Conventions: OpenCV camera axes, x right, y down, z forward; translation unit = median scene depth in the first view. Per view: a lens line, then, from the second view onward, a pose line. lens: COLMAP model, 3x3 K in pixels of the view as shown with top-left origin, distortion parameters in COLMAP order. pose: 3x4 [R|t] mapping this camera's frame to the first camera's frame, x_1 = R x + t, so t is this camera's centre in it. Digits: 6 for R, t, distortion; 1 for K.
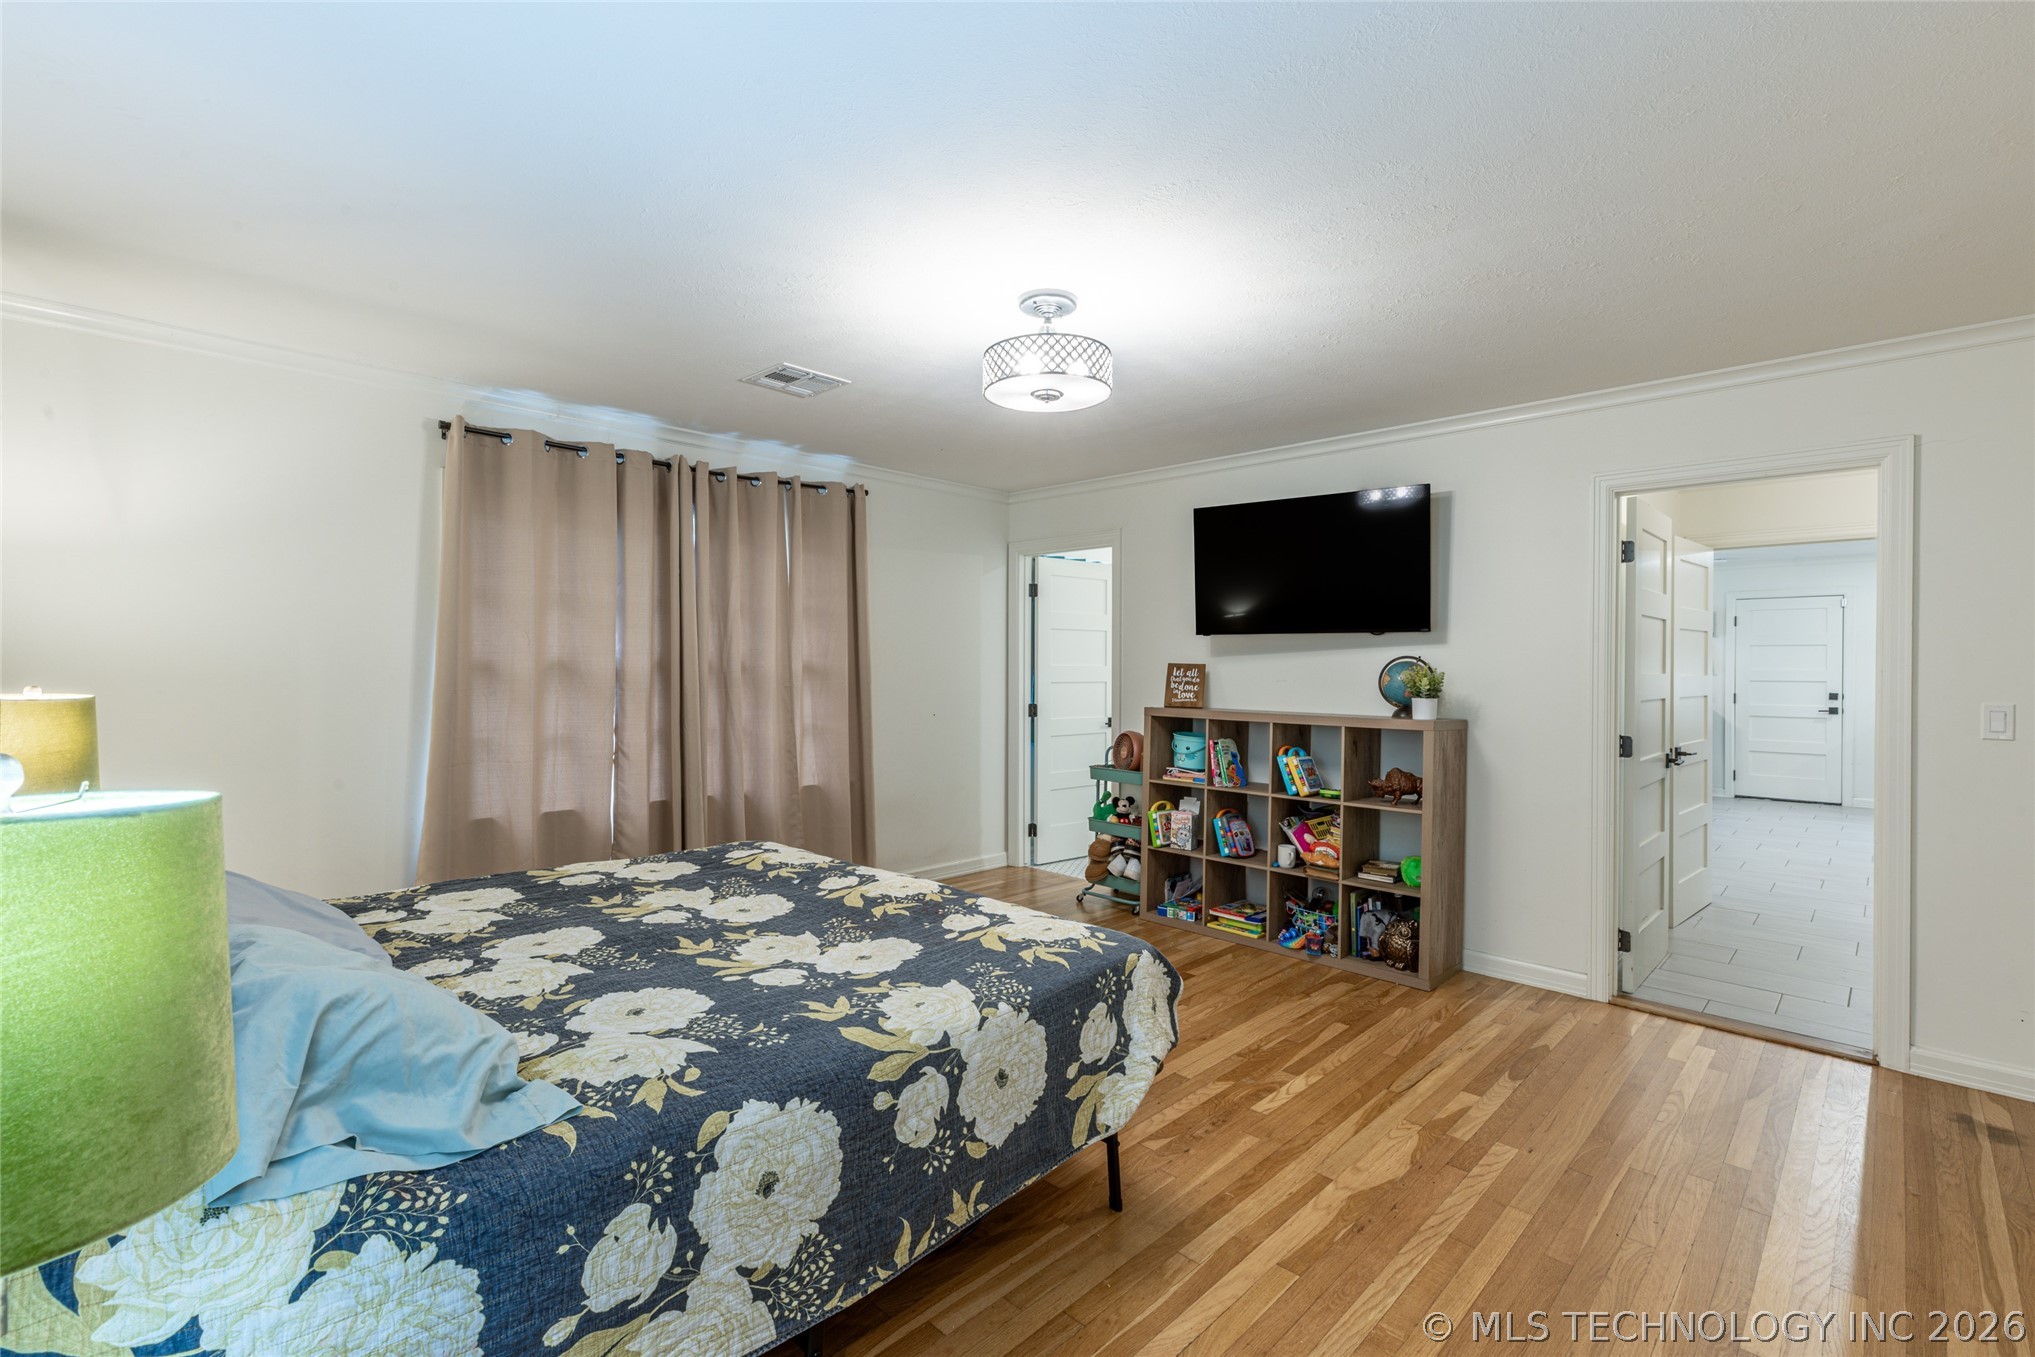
lens RADIAL K [[904.3, 0, 1017.9], [0, 904.3, 676.1], [0, 0, 1]] dist [0.004296, -0.000829]
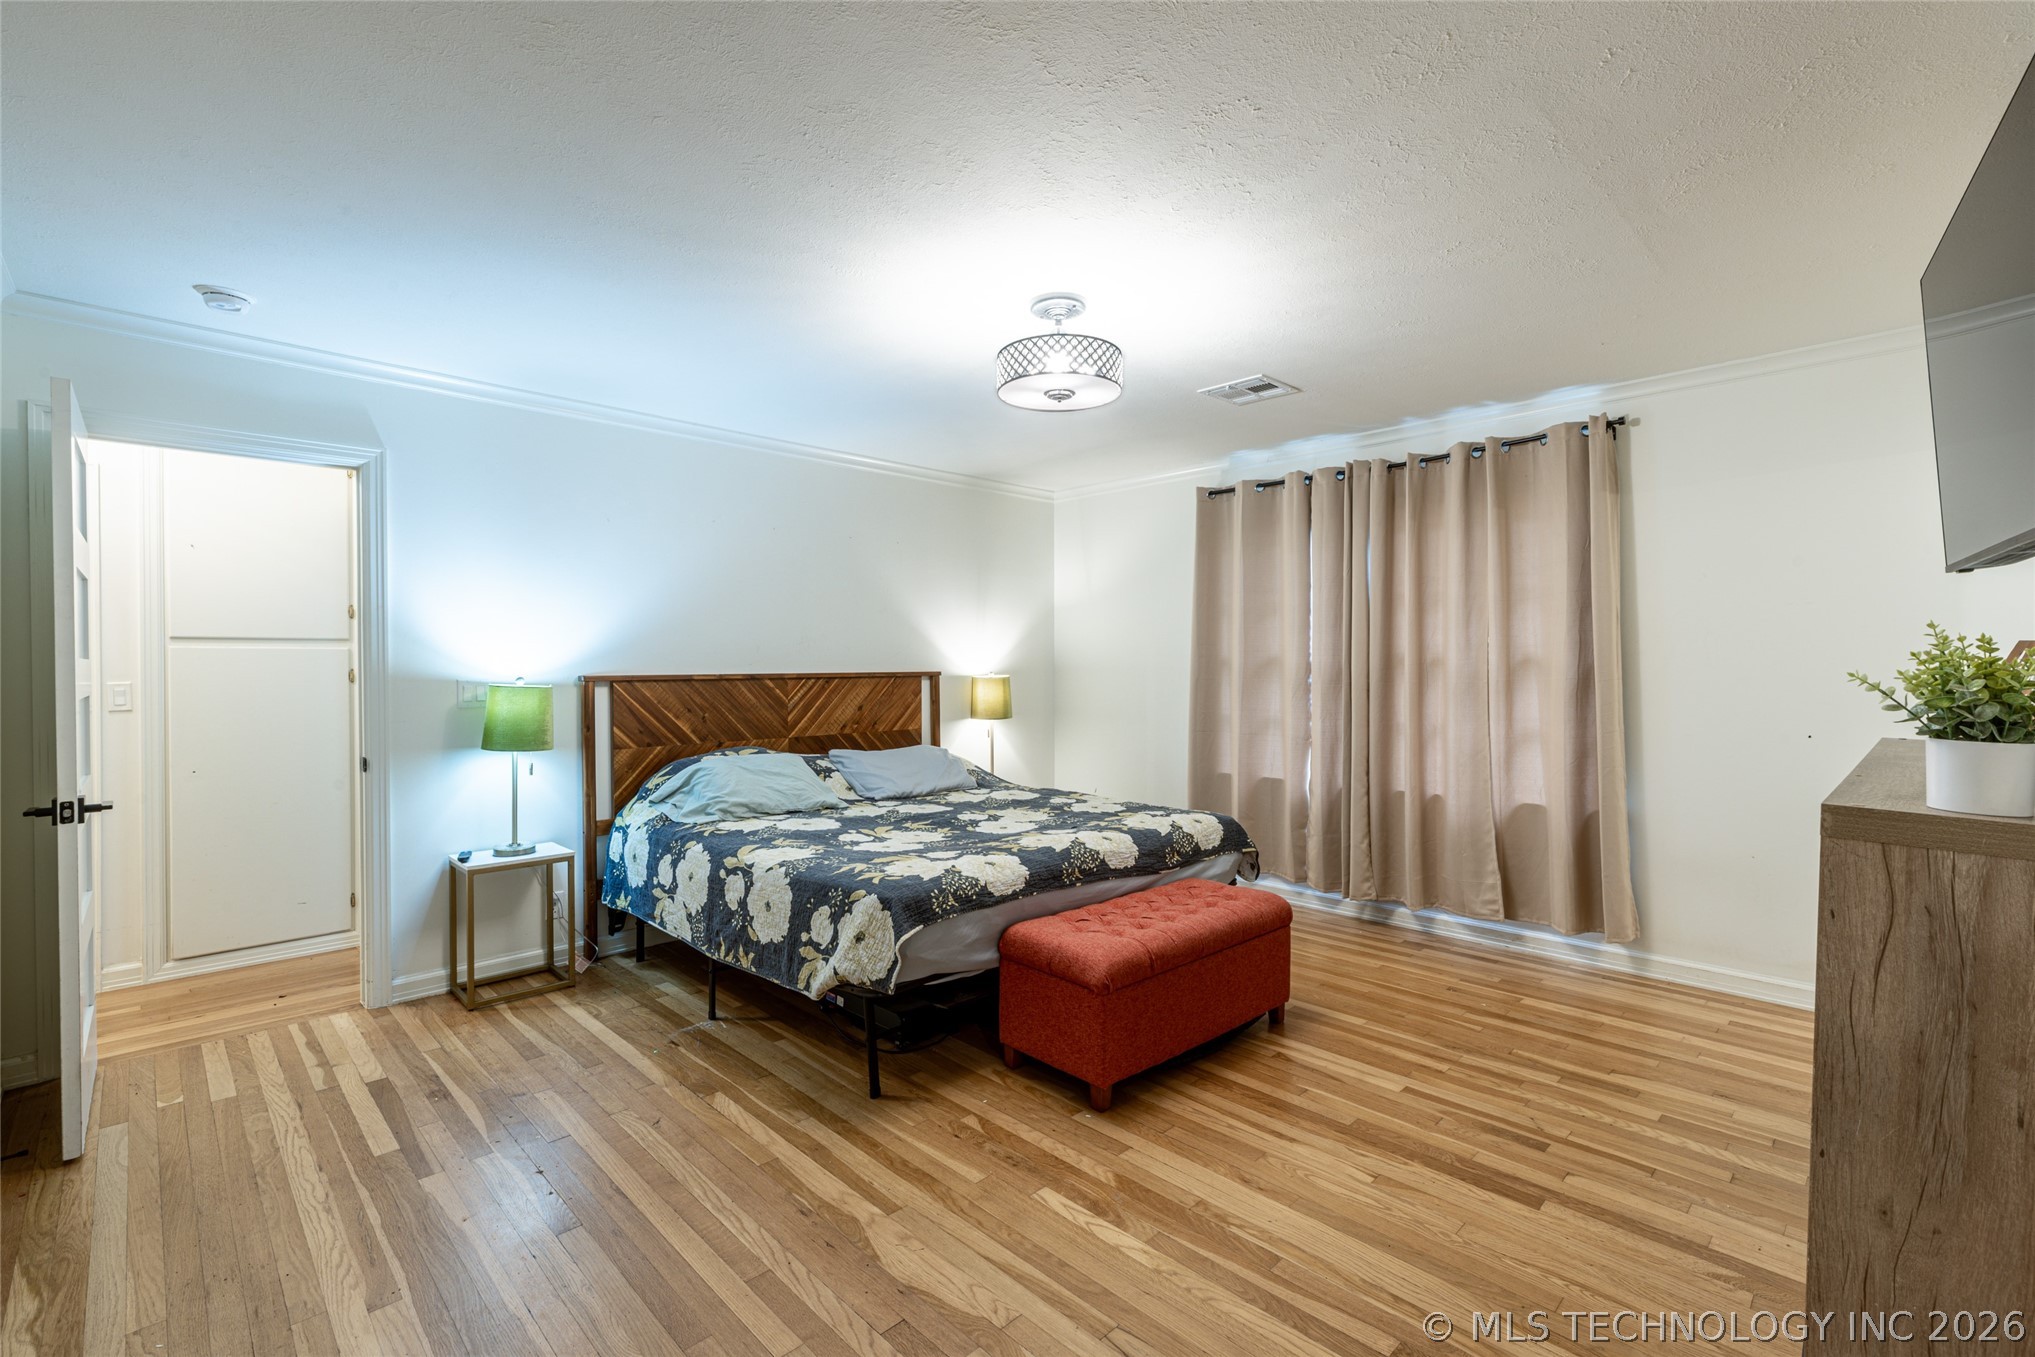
lens RADIAL K [[904.3, 0, 1016.3], [0, 904.3, 676.8], [0, 0, 1]] dist [0.004296, -0.000829]
pose [[-0.019259, 0.009453, -0.999770, 1.295882], [-0.007566, 0.999925, 0.009600, 0.002083], [0.999786, 0.007749, -0.019186, 1.178147]]
